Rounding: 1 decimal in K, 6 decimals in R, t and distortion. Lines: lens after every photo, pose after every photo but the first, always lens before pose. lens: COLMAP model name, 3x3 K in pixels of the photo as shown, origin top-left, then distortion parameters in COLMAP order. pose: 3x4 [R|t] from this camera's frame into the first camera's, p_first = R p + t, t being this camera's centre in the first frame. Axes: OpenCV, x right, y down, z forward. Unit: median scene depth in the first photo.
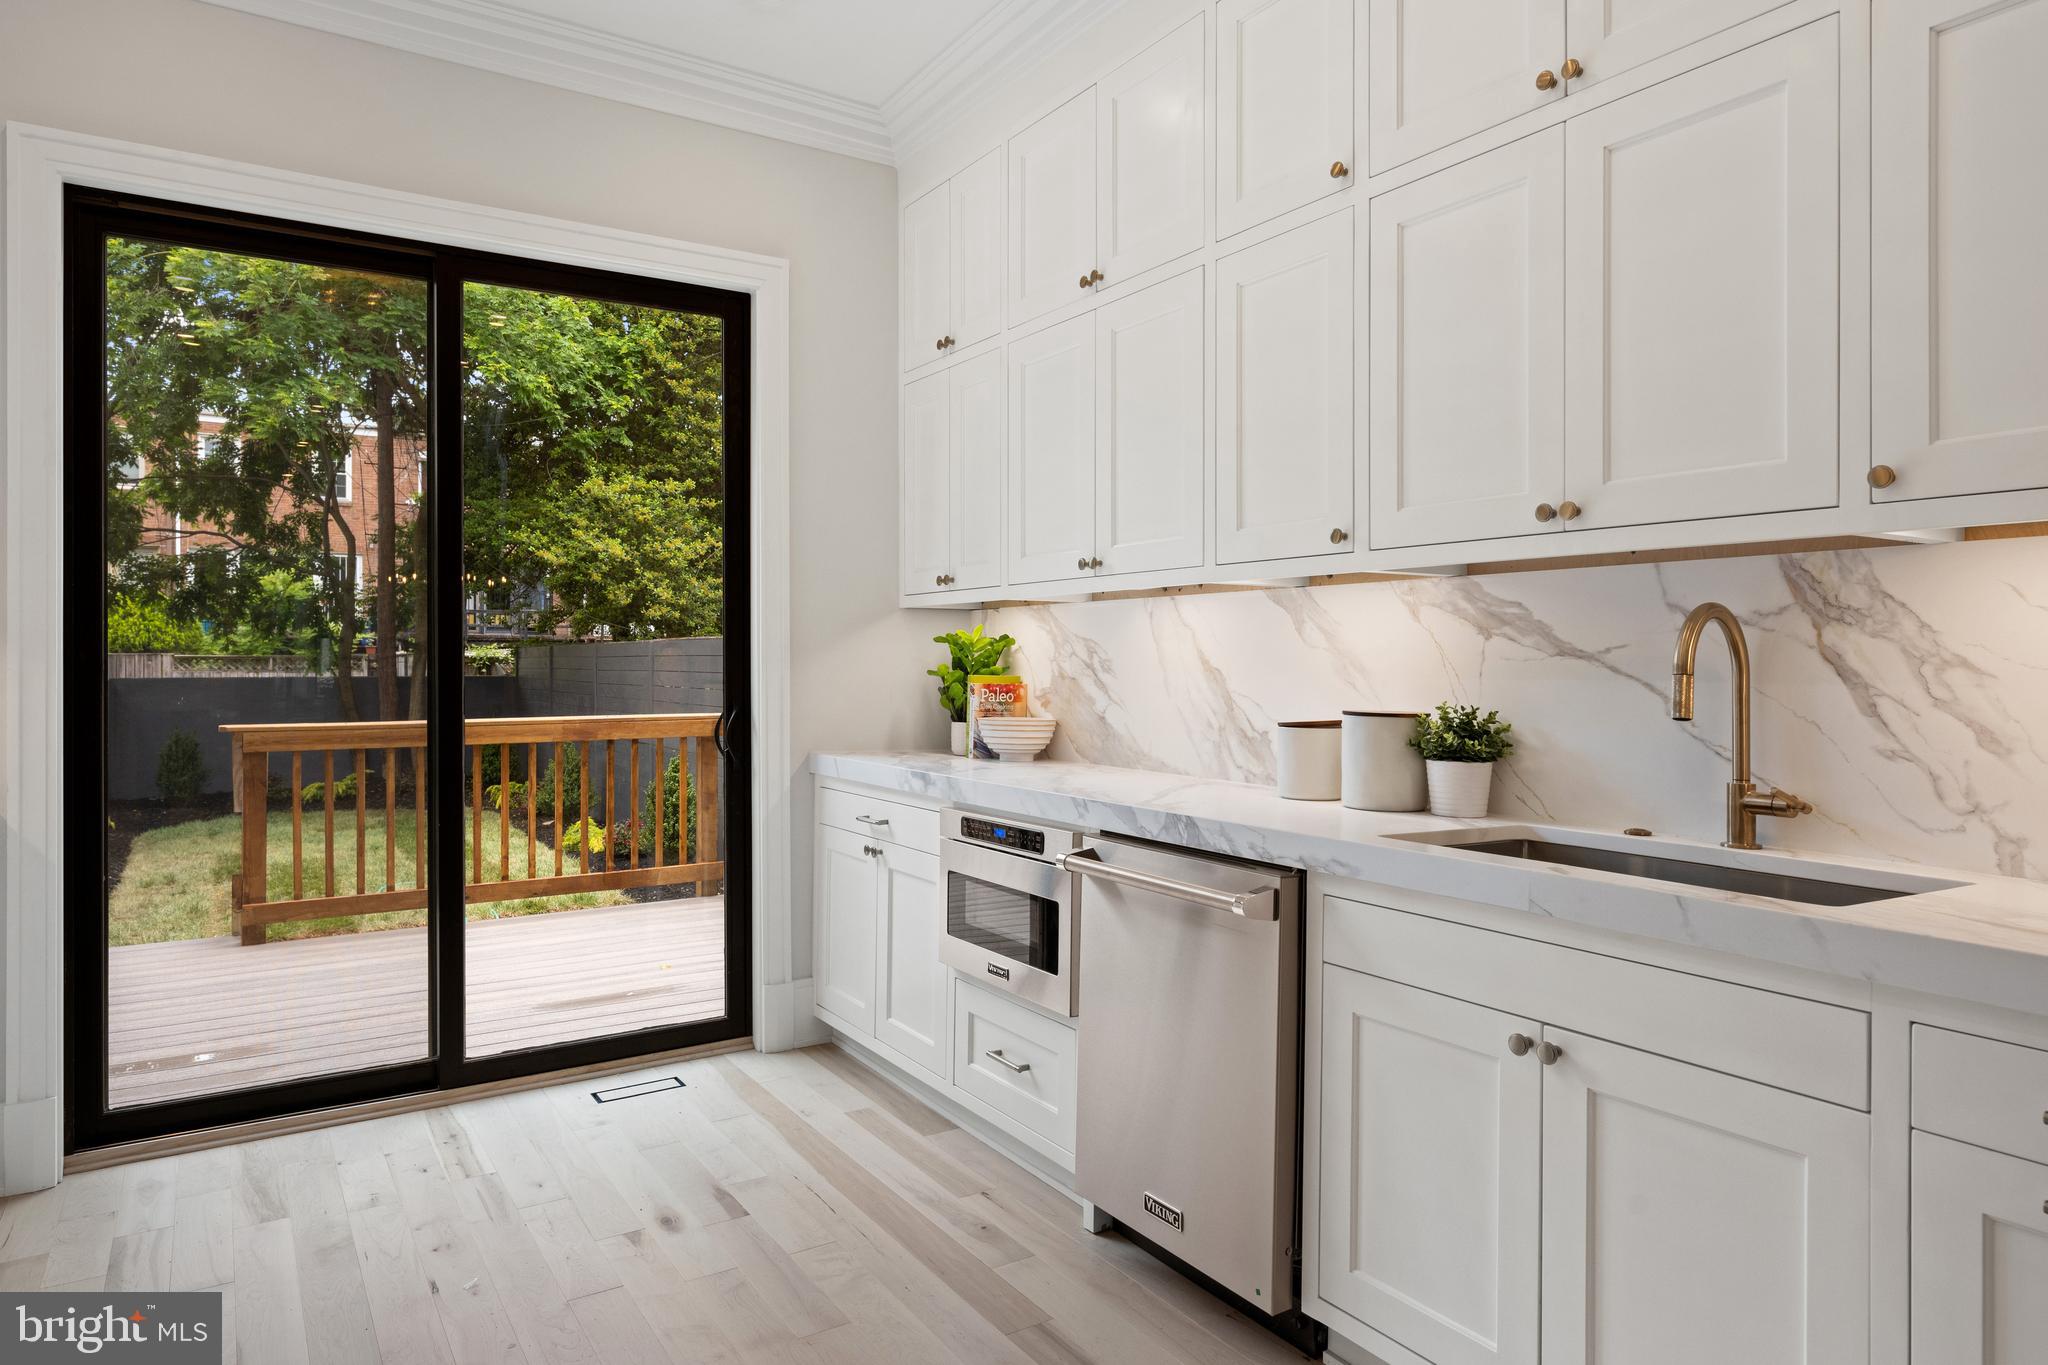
lens RADIAL K [[1259.4, 0, 1020.6], [0, 1259.4, 671.6], [0, 0, 1]] dist [0.001959, 0.001333]
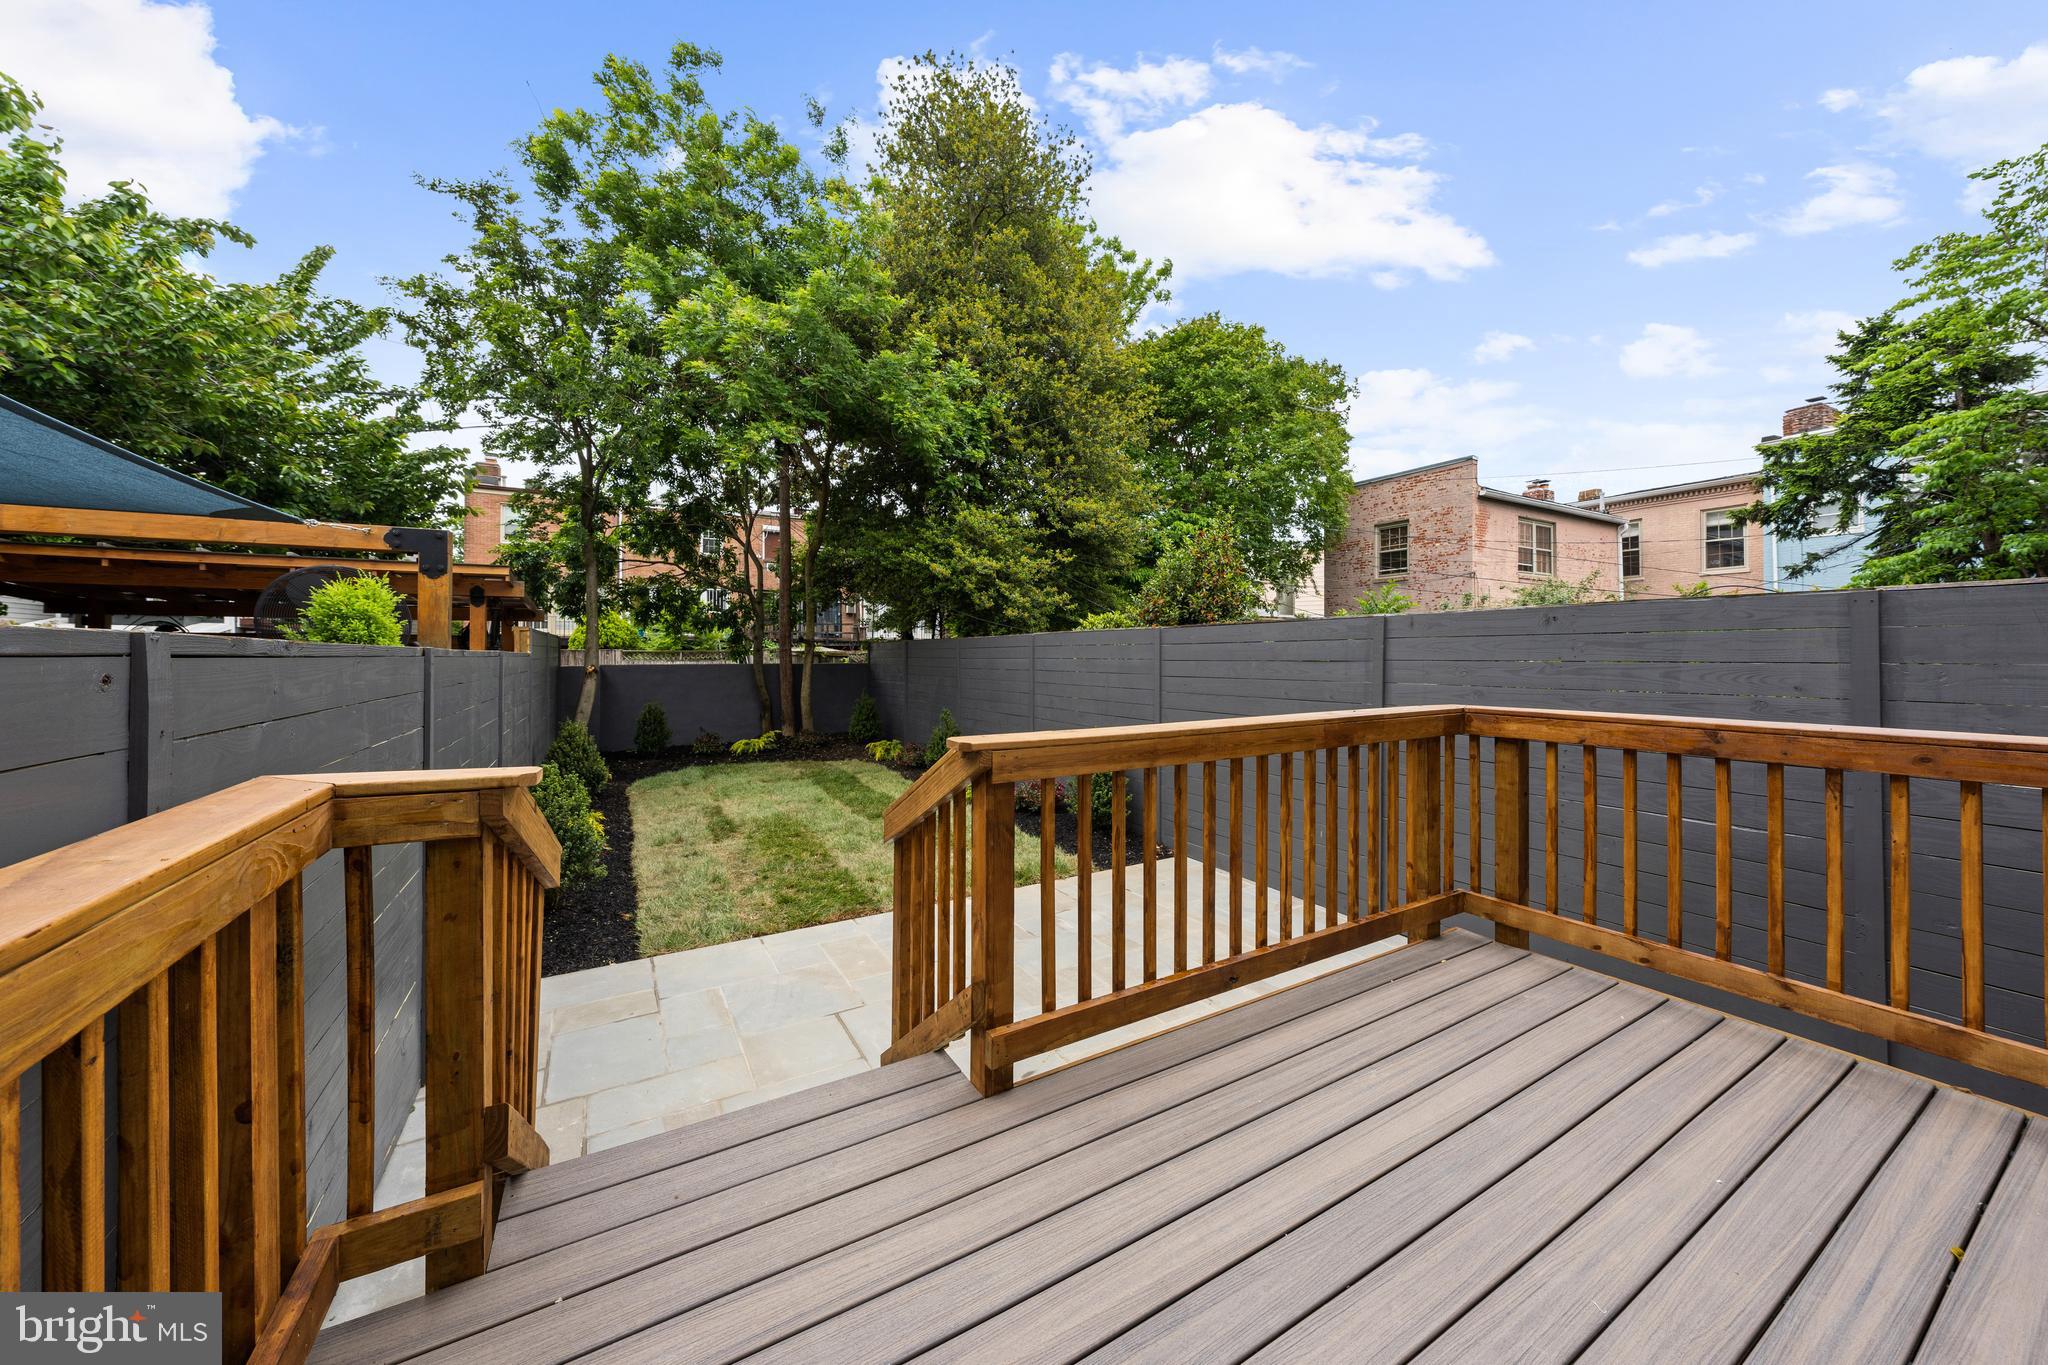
lens RADIAL K [[679.4, 0, 989.8], [0, 679.4, 655.1], [0, 0, 1]] dist [-0.000730, -0.000065]
pose [[0.998440, -0.004882, -0.055621, -0.237925], [0.004538, 0.999970, -0.006312, 0.000450], [0.055650, 0.006049, 0.998432, 0.260364]]
